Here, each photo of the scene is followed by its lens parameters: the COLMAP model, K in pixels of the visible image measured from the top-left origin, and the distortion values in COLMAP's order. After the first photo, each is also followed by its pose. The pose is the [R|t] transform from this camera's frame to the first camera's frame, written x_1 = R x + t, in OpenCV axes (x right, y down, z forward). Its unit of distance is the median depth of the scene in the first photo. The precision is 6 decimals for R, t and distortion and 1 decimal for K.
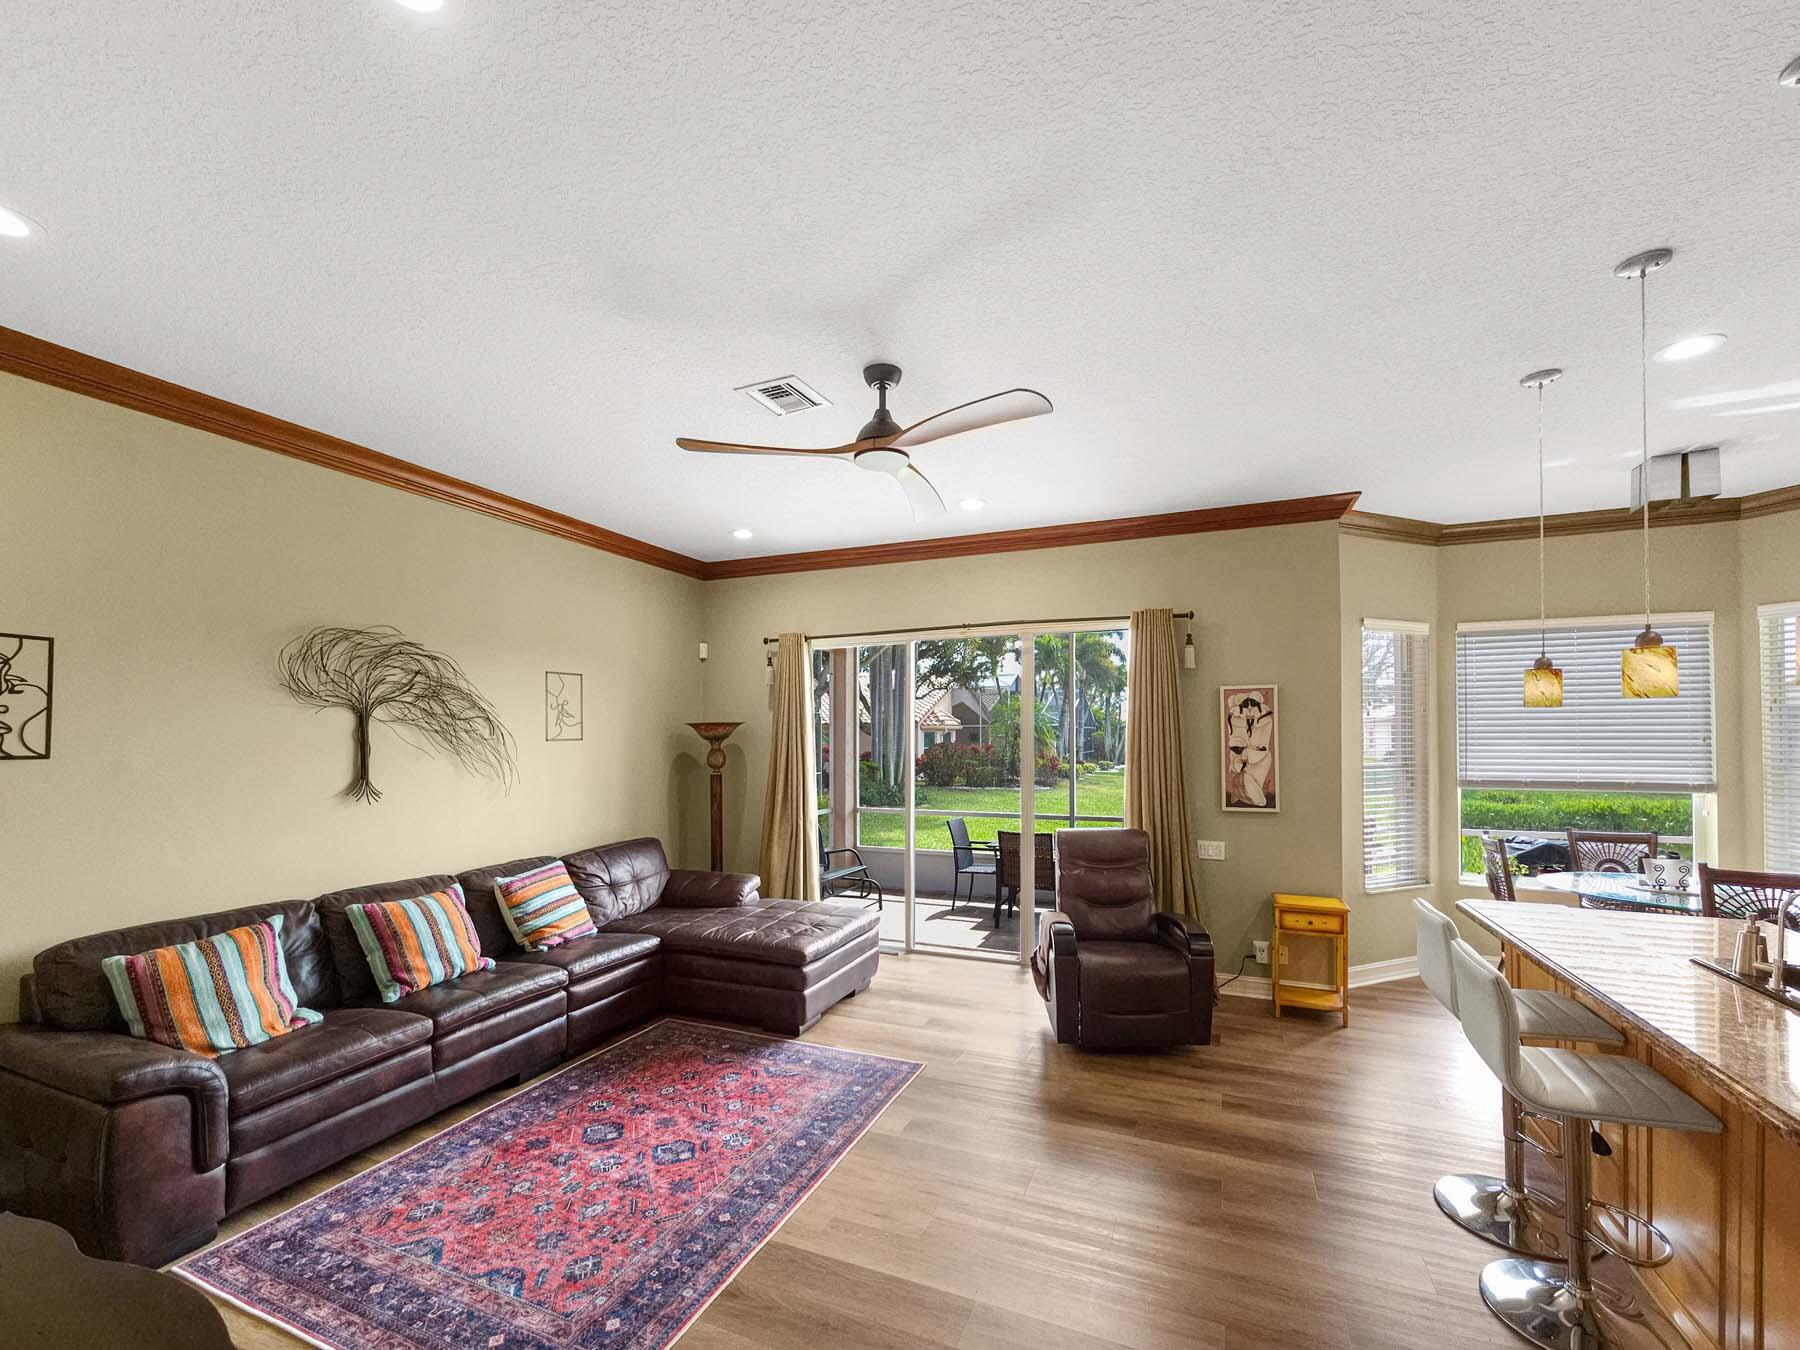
lens RADIAL K [[750.8, 0, 915.5], [0, 750.8, 729.1], [0, 0, 1]] dist [-0.002976, 0.006005]
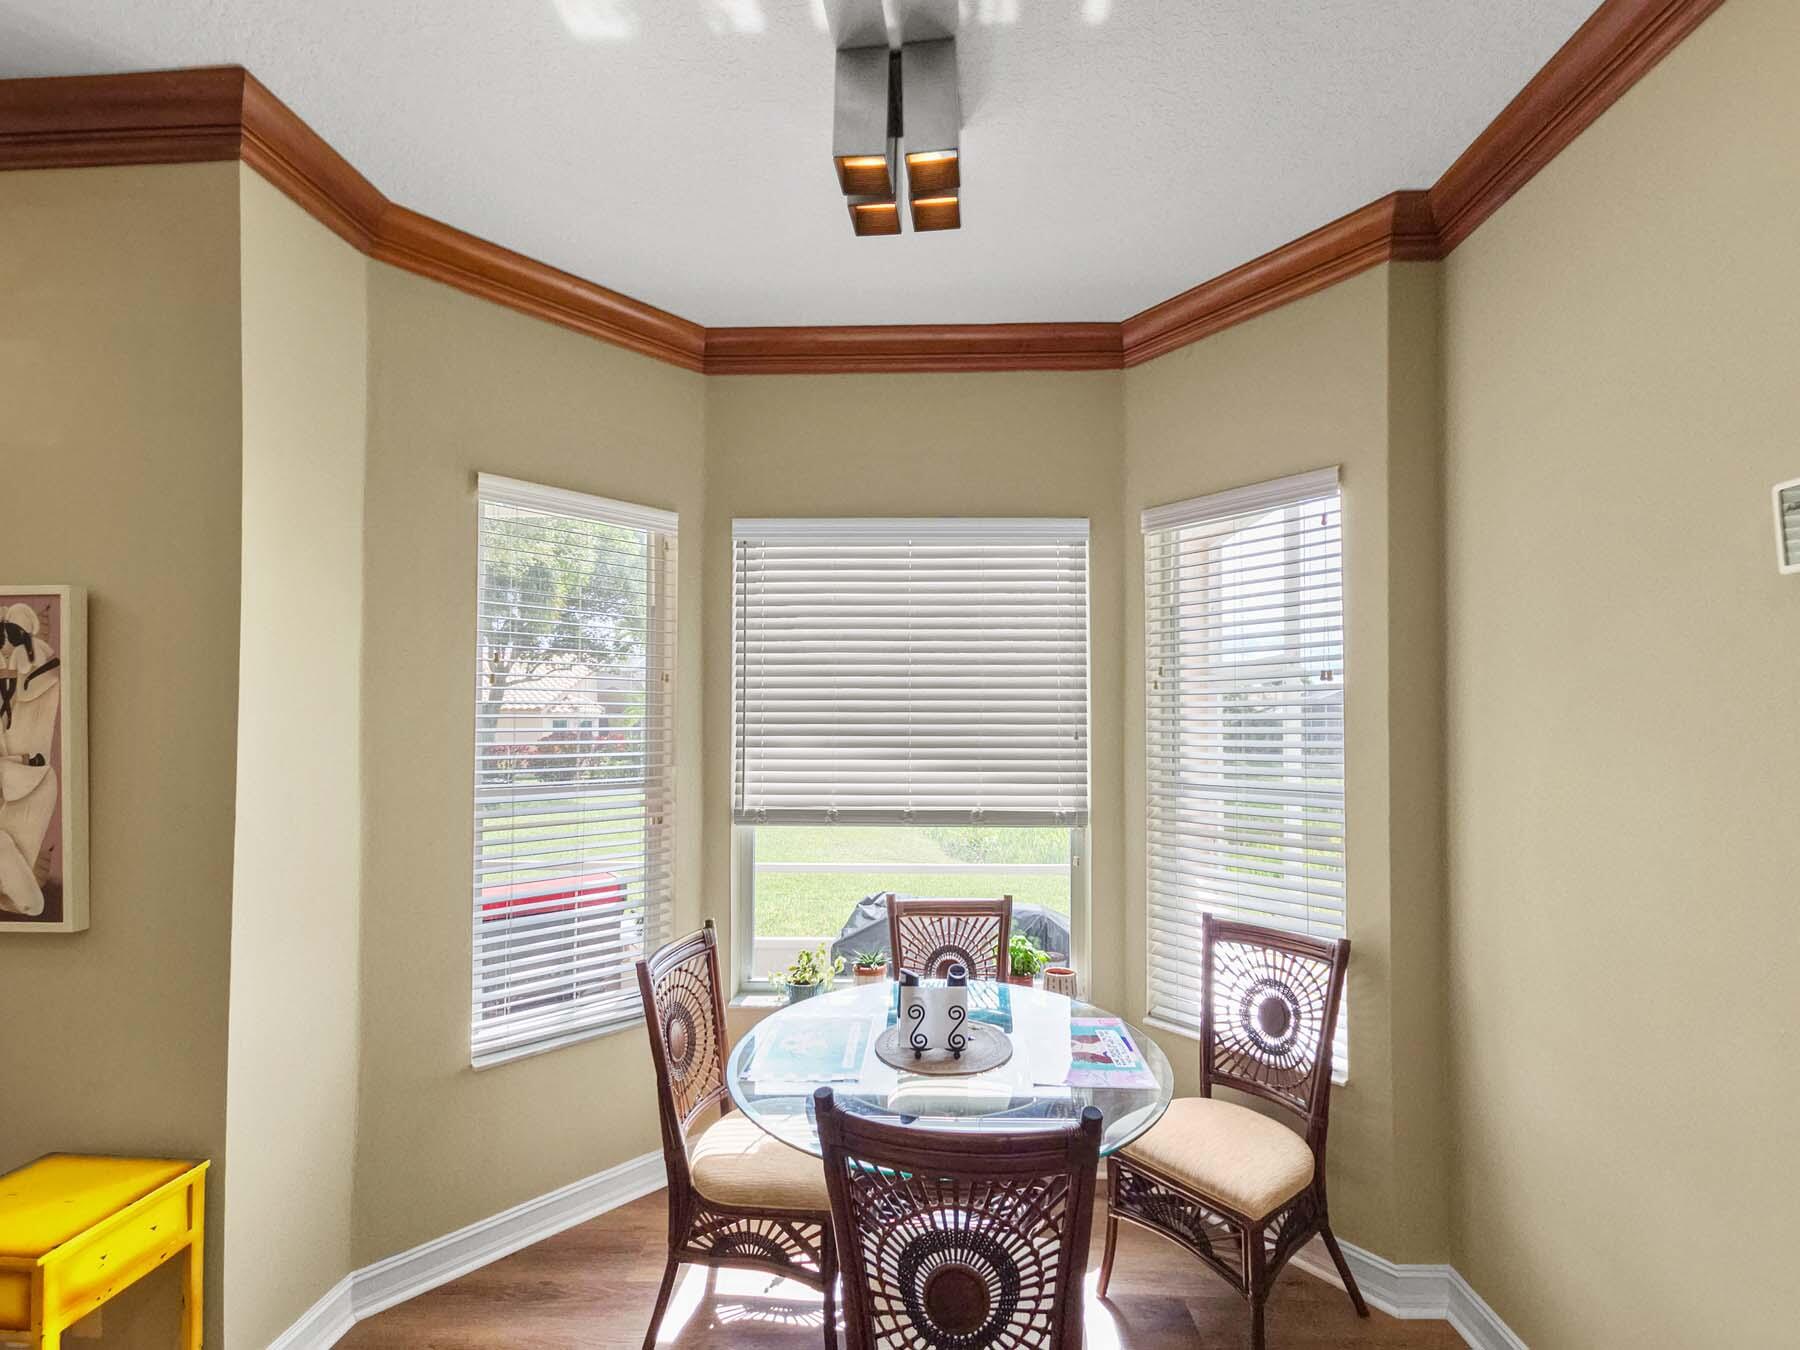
lens RADIAL K [[750.0, 0, 898.1], [0, 750.0, 713.3], [0, 0, 1]] dist [-0.001155, -0.000195]
pose [[0.938915, 0.011328, 0.343963, 0.781628], [-0.008763, 0.999921, -0.009009, 0.003213], [-0.344038, 0.005445, 0.938940, 0.544985]]
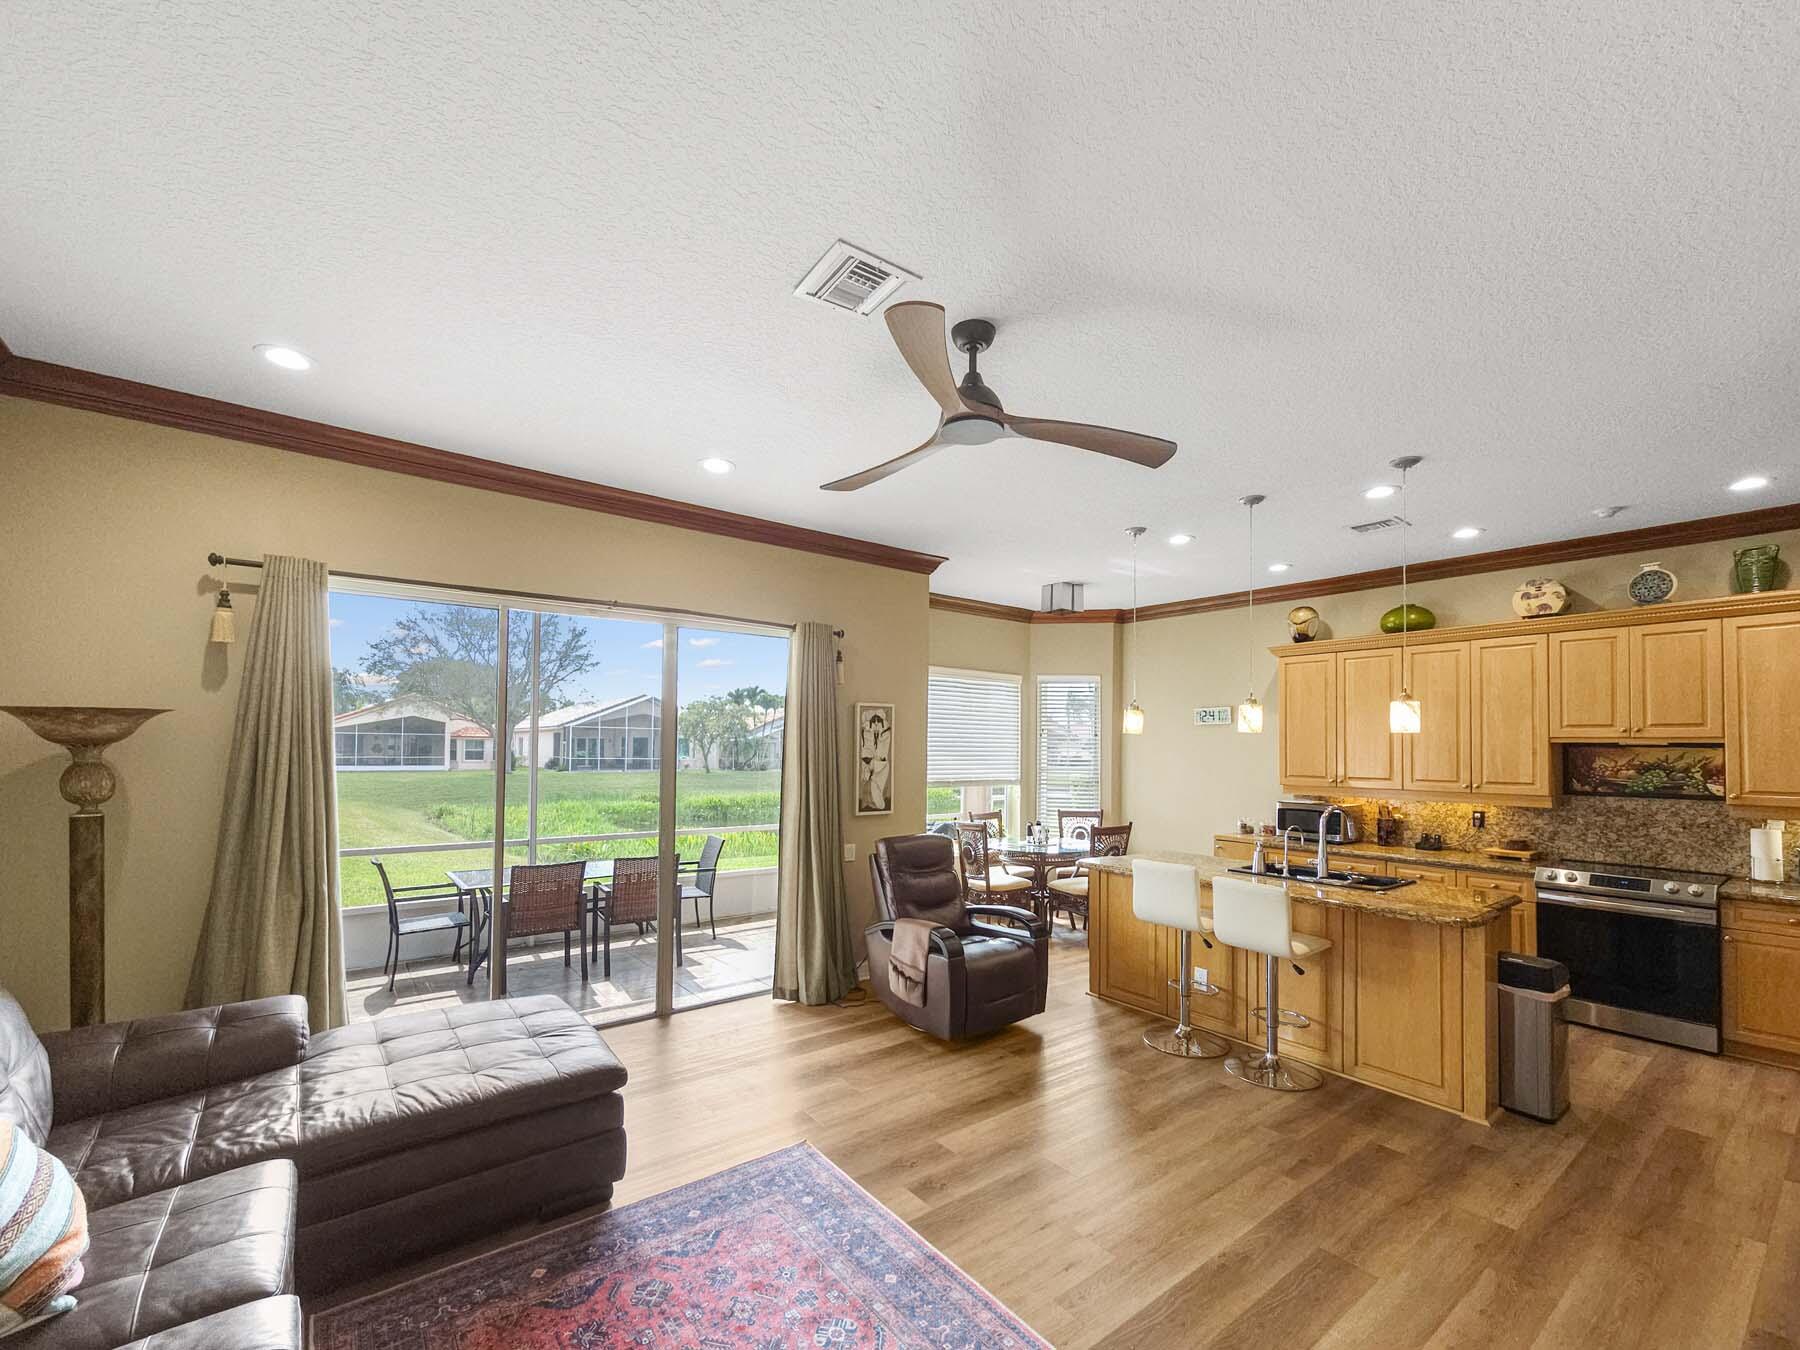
lens RADIAL K [[763.5, 0, 904.4], [0, 763.5, 735.3], [0, 0, 1]] dist [-0.000443, 0.000210]
pose [[0.499097, 0.023065, 0.866239, -0.572386], [-0.022575, 0.999653, -0.013610, 0.005000], [-0.866252, -0.012763, 0.499444, 0.414545]]
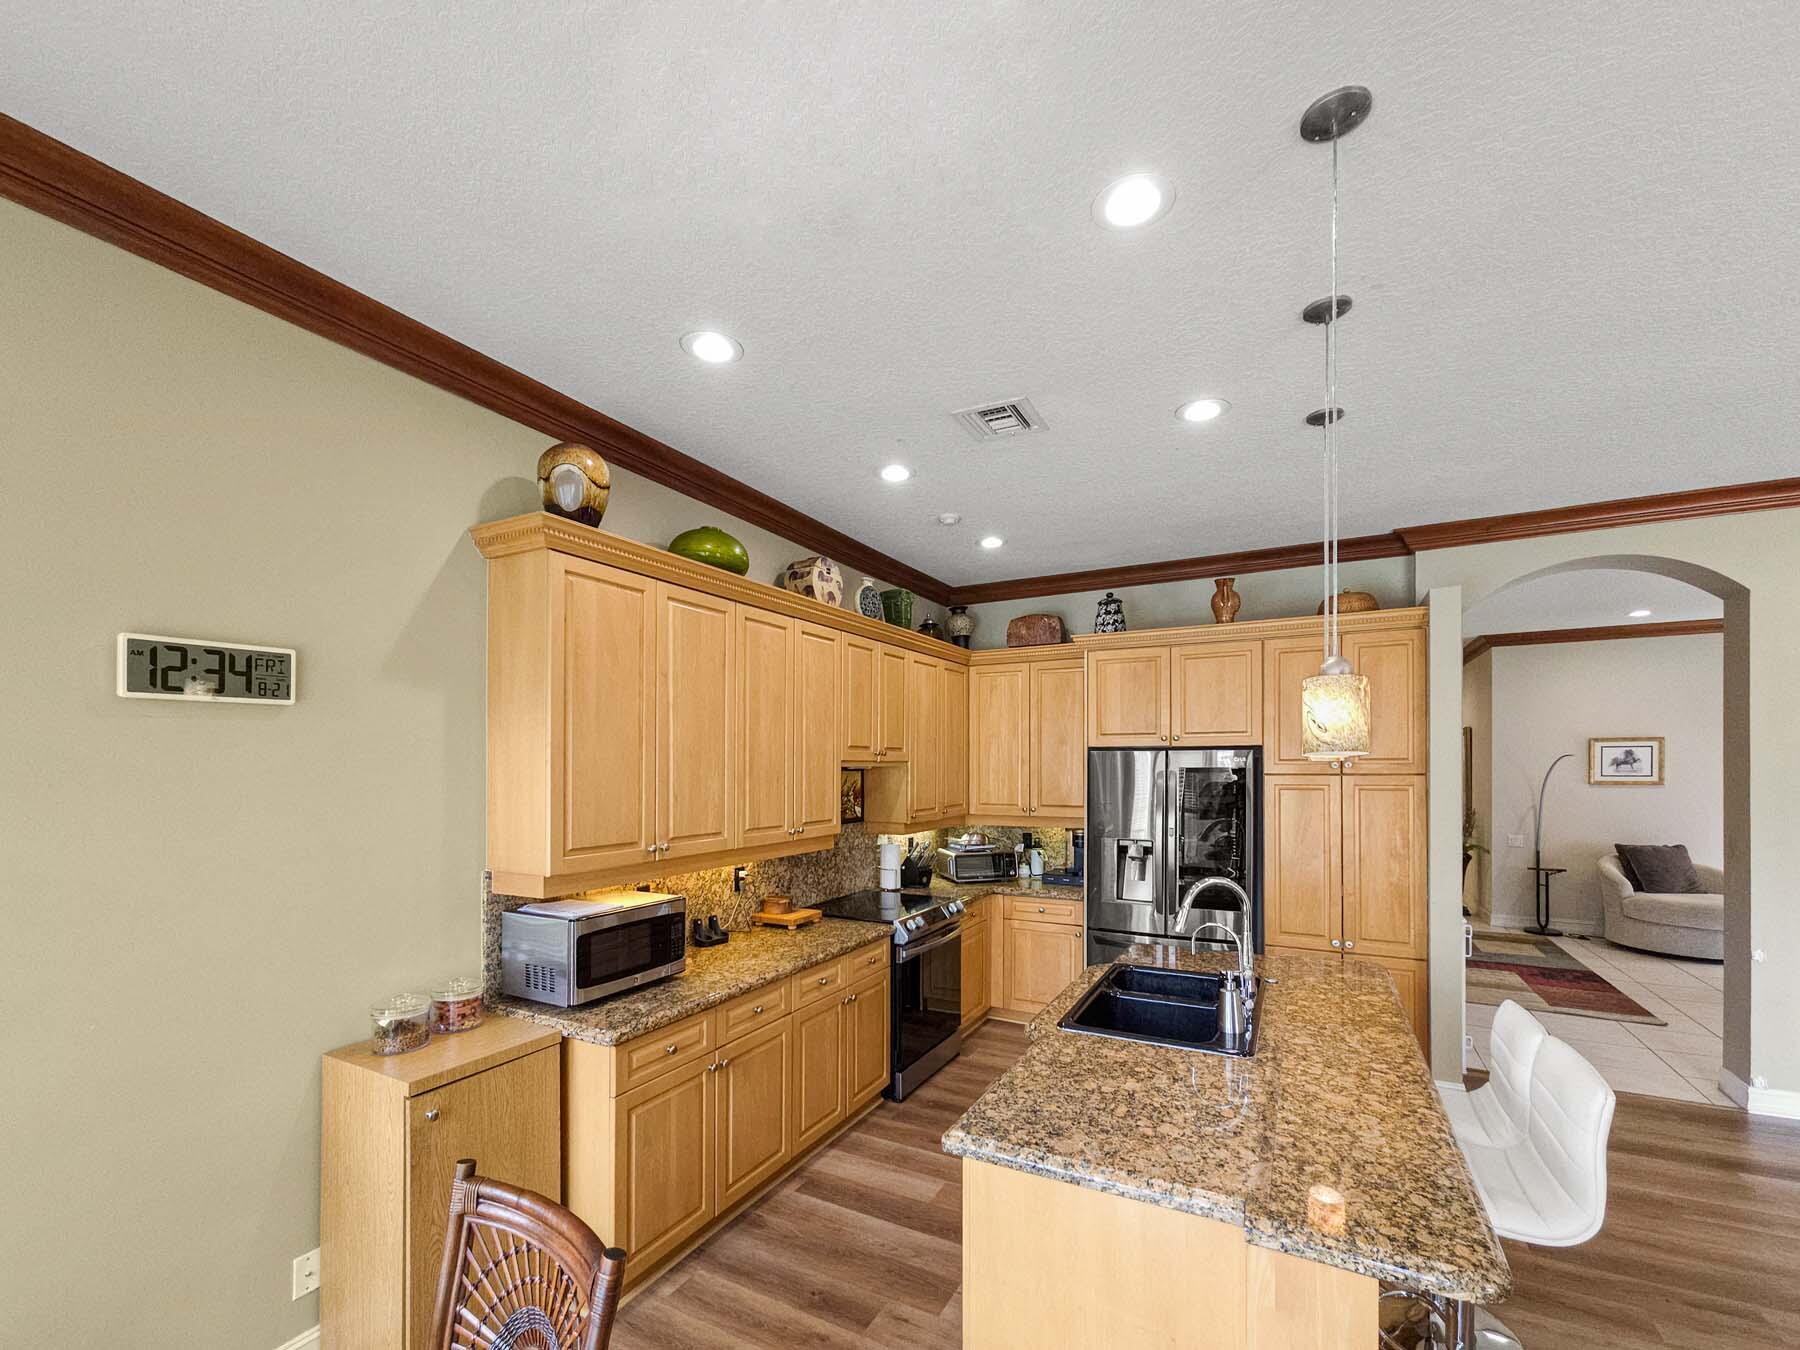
lens RADIAL K [[768.8, 0, 893.4], [0, 768.8, 762.4], [0, 0, 1]] dist [0.000766, 0.000314]
pose [[-0.994043, 0.007753, 0.108710, 0.738788], [0.006073, 0.999857, -0.015778, -0.011860], [-0.108817, -0.015024, -0.993948, 1.064910]]
